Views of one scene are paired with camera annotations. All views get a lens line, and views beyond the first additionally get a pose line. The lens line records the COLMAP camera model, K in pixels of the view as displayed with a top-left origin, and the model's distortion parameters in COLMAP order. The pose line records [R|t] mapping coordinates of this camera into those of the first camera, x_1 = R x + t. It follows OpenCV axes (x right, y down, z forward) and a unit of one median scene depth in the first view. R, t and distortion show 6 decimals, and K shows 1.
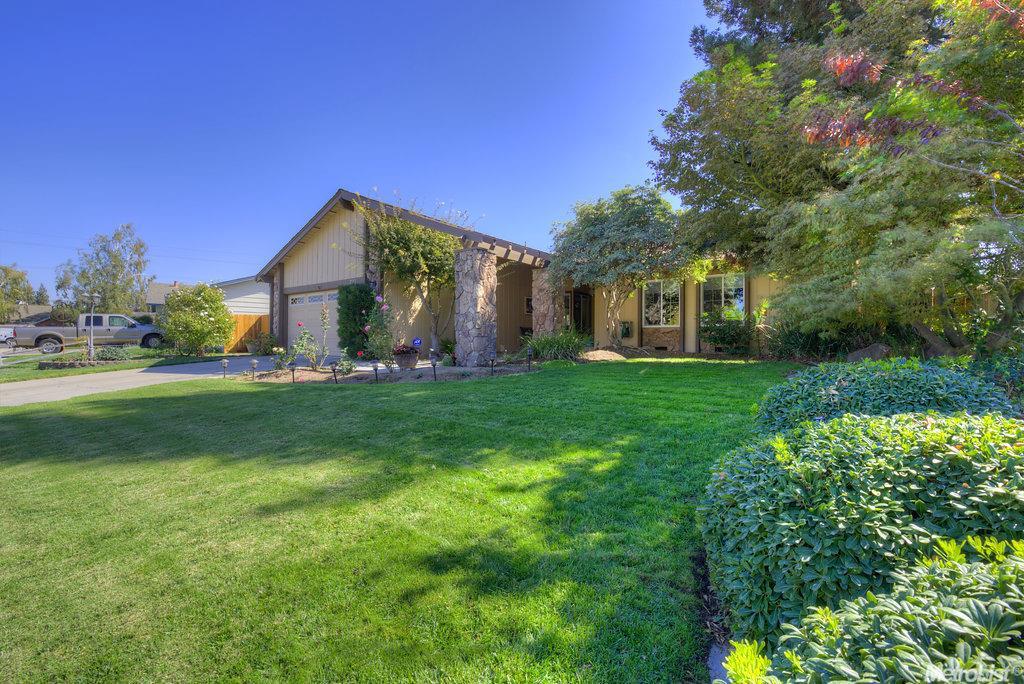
lens RADIAL K [[444.6, 0, 500.8], [0, 444.6, 338.8], [0, 0, 1]] dist [0.002408, 0.000042]
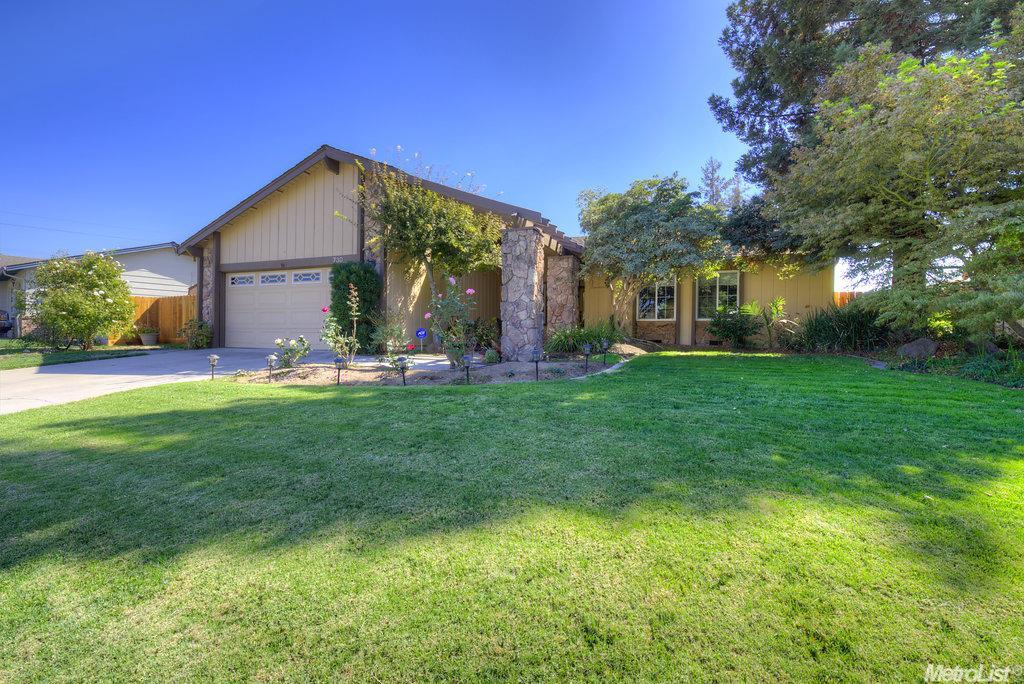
lens RADIAL K [[449.2, 0, 512.0], [0, 449.2, 342.0], [0, 0, 1]] dist [-0.002597, -0.007788]
pose [[0.961469, 0.003393, 0.274893, -0.268213], [-0.009878, 0.999705, 0.022210, 0.002920], [-0.274736, -0.024069, 0.961218, 0.113482]]
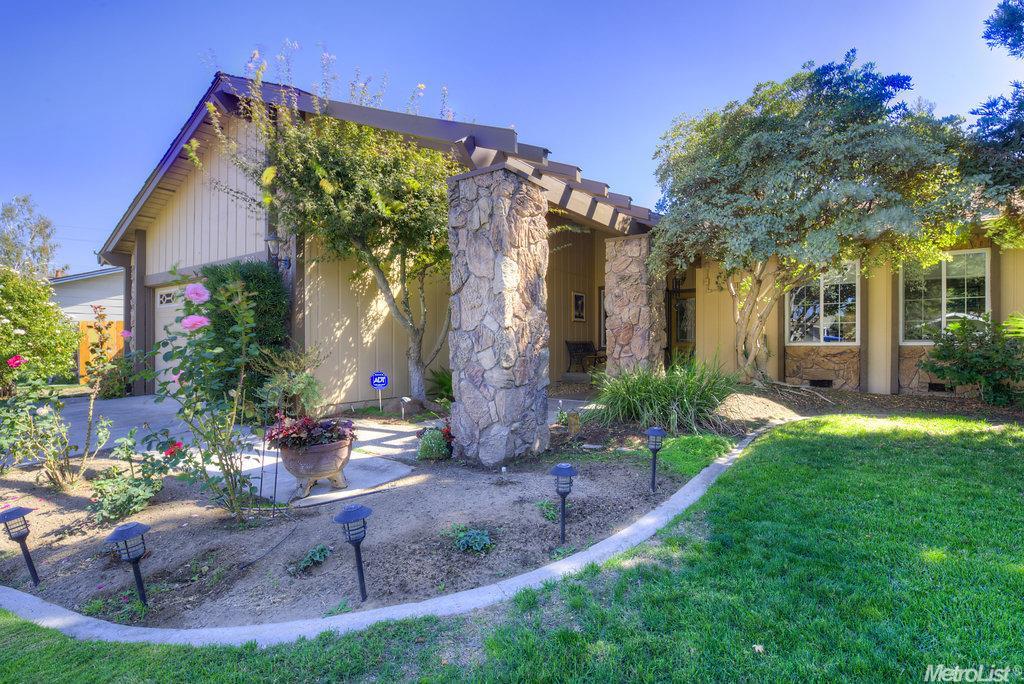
lens RADIAL K [[507.6, 0, 560.9], [0, 507.6, 349.4], [0, 0, 1]] dist [-0.009760, -0.000573]
pose [[0.996439, -0.006173, 0.084089, -0.032422], [0.004957, 0.999880, 0.014661, -0.036610], [-0.084169, -0.014192, 0.996350, 0.424643]]
